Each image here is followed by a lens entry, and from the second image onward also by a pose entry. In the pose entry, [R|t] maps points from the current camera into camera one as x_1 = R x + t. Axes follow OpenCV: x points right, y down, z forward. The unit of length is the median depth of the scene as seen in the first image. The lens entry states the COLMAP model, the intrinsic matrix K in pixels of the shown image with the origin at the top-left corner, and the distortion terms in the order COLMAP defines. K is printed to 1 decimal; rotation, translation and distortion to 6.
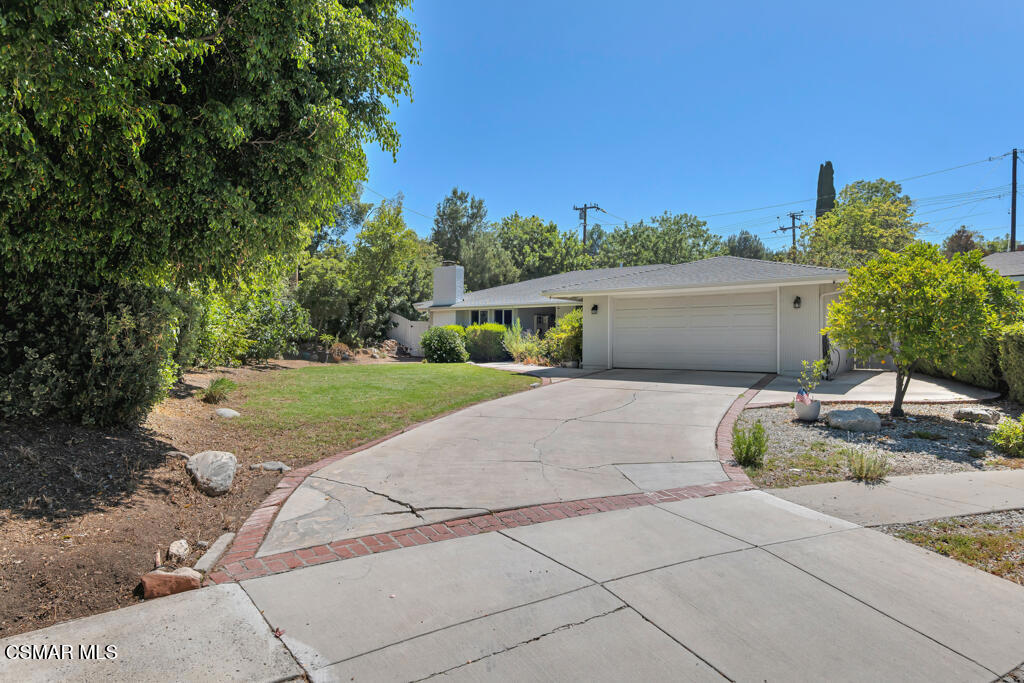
lens RADIAL K [[475.5, 0, 522.9], [0, 475.5, 331.2], [0, 0, 1]] dist [-0.011941, 0.000399]
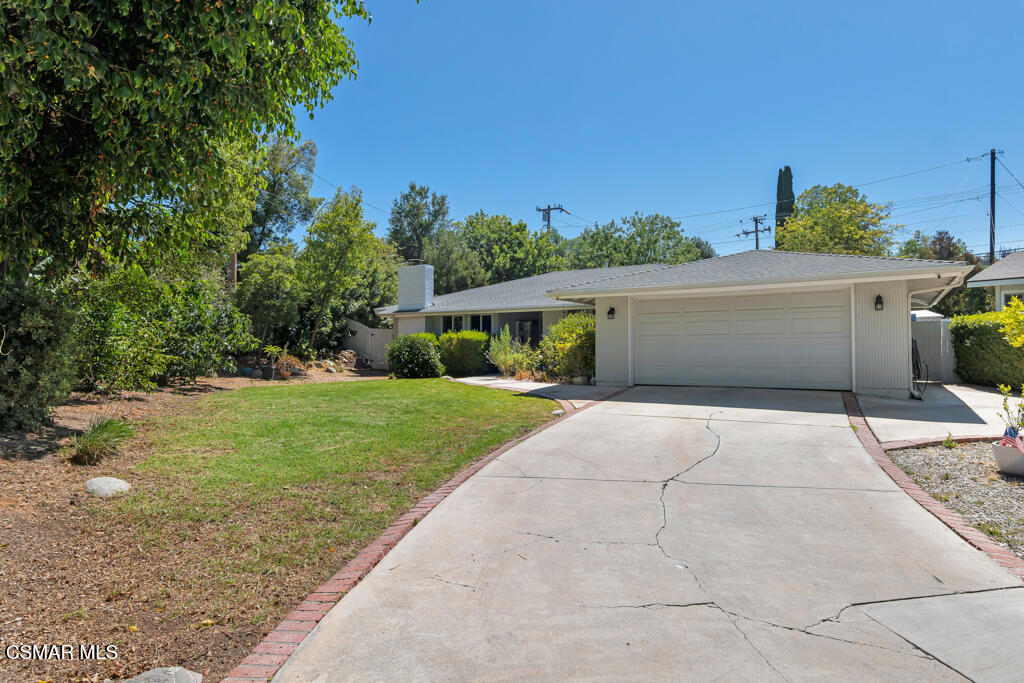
lens RADIAL K [[484.7, 0, 510.0], [0, 484.7, 338.3], [0, 0, 1]] dist [-0.010049, 0.001011]
pose [[0.997700, -0.007167, 0.067408, -0.047225], [0.007098, 0.999974, 0.001259, -0.003081], [-0.067416, -0.000778, 0.997725, 0.108461]]
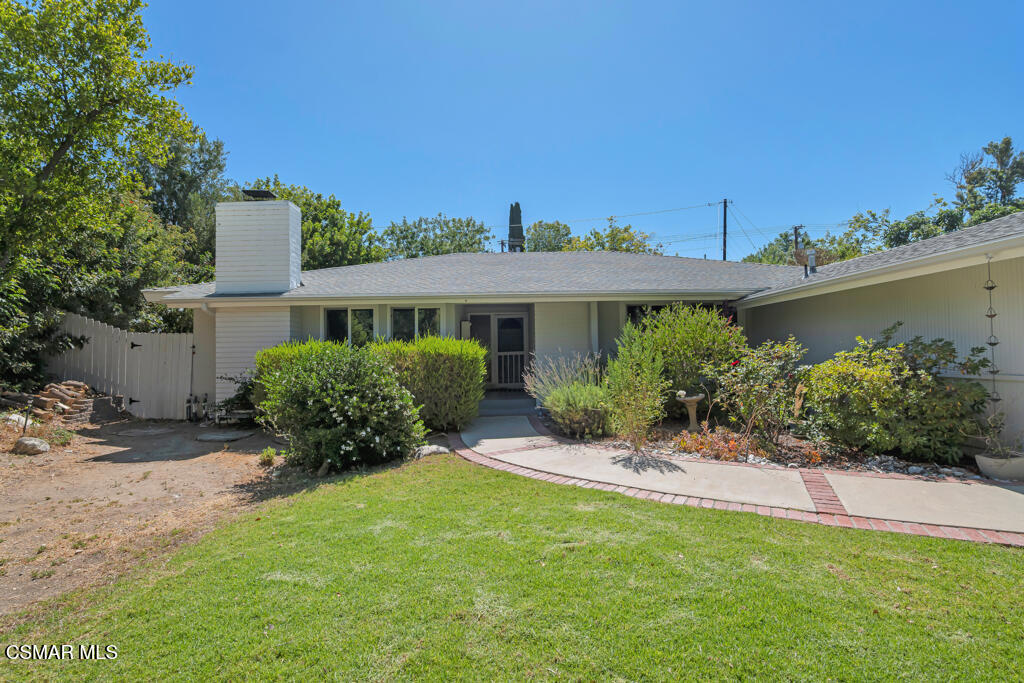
lens RADIAL K [[446.7, 0, 479.8], [0, 446.7, 338.9], [0, 0, 1]] dist [-0.002176, 0.000029]
pose [[0.839101, -0.001317, 0.543974, -0.220223], [0.010295, 0.999856, -0.013461, -0.008227], [-0.543878, 0.016896, 0.838994, 0.591813]]
